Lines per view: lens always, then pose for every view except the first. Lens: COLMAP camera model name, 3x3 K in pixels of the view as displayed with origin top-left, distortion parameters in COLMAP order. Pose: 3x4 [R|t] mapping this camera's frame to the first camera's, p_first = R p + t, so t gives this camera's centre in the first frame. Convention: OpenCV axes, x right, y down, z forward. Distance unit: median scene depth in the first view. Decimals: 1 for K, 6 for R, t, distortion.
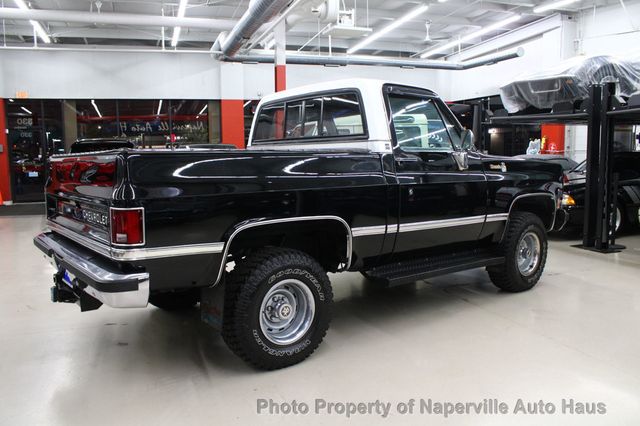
lens RADIAL K [[530.5, 0, 320.0], [0, 530.5, 213.0], [0, 0, 1]] dist [-0.154465, 0.125698]
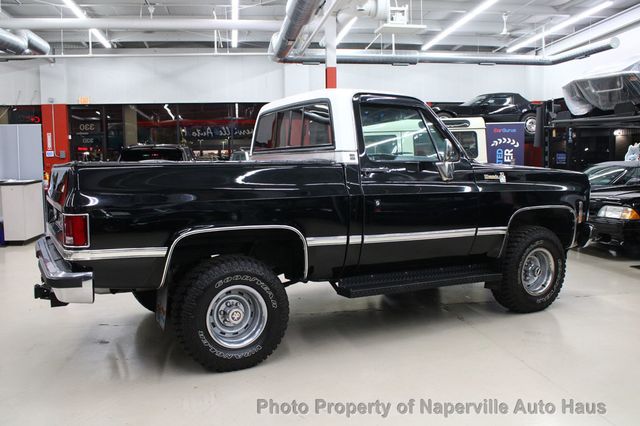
lens RADIAL K [[590.7, 0, 320.0], [0, 590.7, 213.0], [0, 0, 1]] dist [-0.132488, 0.099143]
pose [[0.984316, 0.014370, -0.175828, 0.201231], [-0.017862, 0.999673, -0.018292, 0.000790], [0.175507, 0.021146, 0.984251, -0.078335]]
